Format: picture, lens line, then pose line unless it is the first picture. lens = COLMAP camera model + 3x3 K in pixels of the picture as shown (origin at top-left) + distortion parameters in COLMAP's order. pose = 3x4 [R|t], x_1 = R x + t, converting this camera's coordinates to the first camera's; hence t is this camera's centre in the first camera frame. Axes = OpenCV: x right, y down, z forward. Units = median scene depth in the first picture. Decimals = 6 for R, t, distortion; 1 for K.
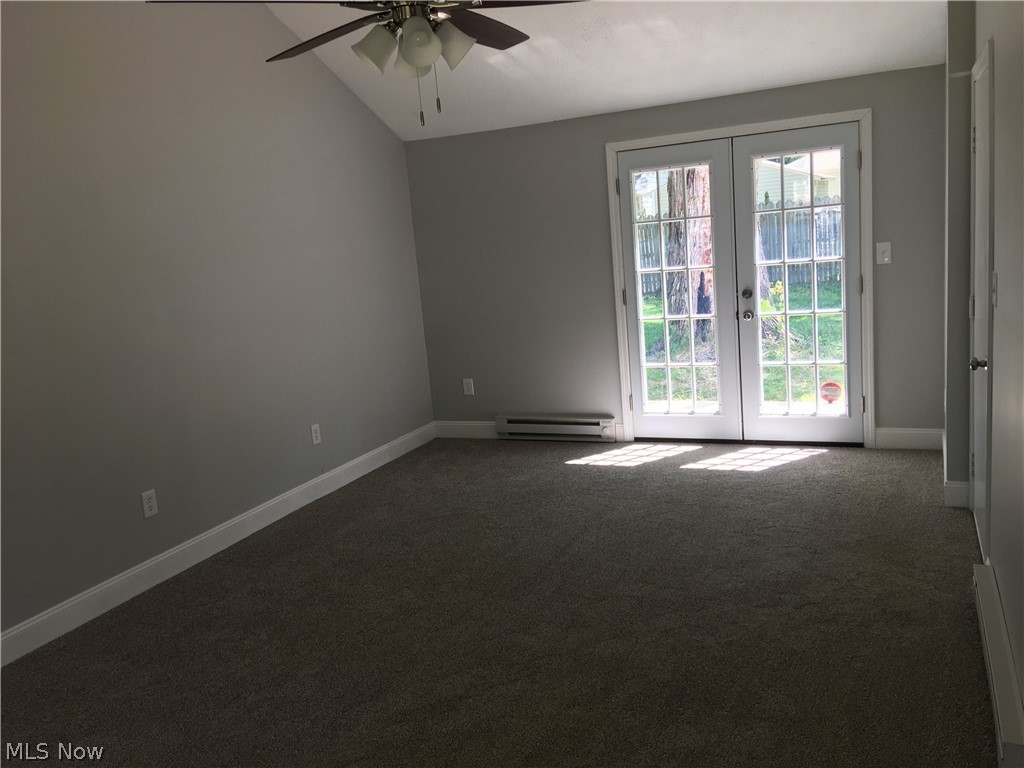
lens RADIAL K [[884.7, 0, 512.0], [0, 884.7, 384.0], [0, 0, 1]] dist [0.059069, 0.001266]
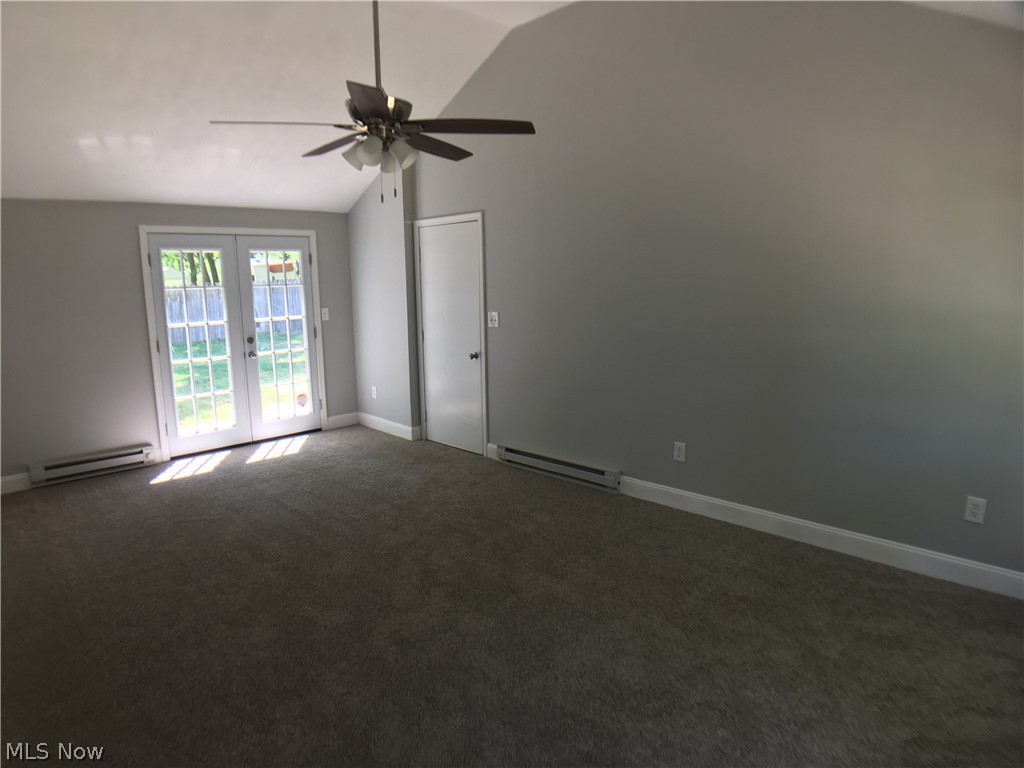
lens RADIAL K [[677.6, 0, 512.0], [0, 677.6, 384.0], [0, 0, 1]] dist [-0.001277, -0.000228]
pose [[0.344783, -0.074955, 0.935685, -0.639380], [0.154634, 0.987724, 0.022144, 0.012072], [-0.925858, 0.137054, 0.352141, 0.210012]]
